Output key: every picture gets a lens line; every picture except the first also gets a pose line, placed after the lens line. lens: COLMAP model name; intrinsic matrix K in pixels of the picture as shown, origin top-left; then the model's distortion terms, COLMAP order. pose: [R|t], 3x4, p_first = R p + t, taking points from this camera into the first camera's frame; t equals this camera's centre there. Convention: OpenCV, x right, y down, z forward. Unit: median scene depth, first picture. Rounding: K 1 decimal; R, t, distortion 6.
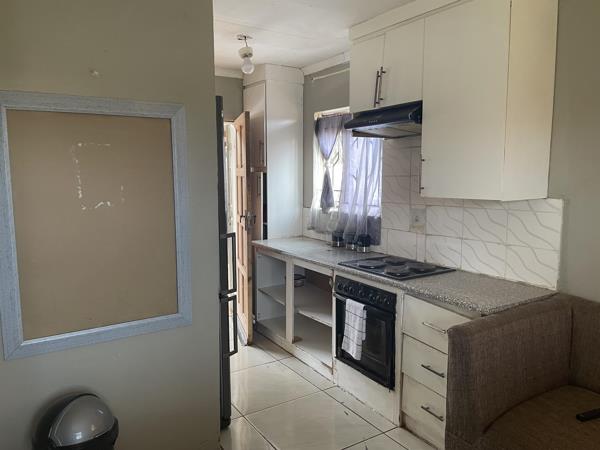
lens RADIAL K [[454.7, 0, 301.1], [0, 454.7, 225.4], [0, 0, 1]] dist [-0.047952, -0.015938]
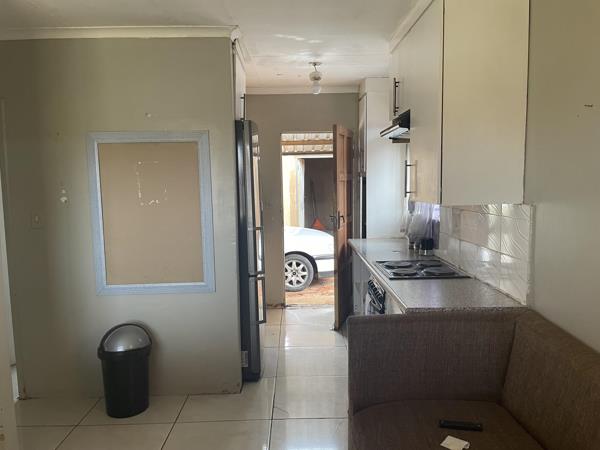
lens RADIAL K [[454.7, 0, 300.2], [0, 454.7, 224.1], [0, 0, 1]] dist [-0.047952, -0.015938]
pose [[0.851190, 0.042813, -0.523108, 0.590044], [-0.047636, 0.998856, 0.004238, -0.001527], [0.522691, 0.021312, 0.852256, -0.023682]]
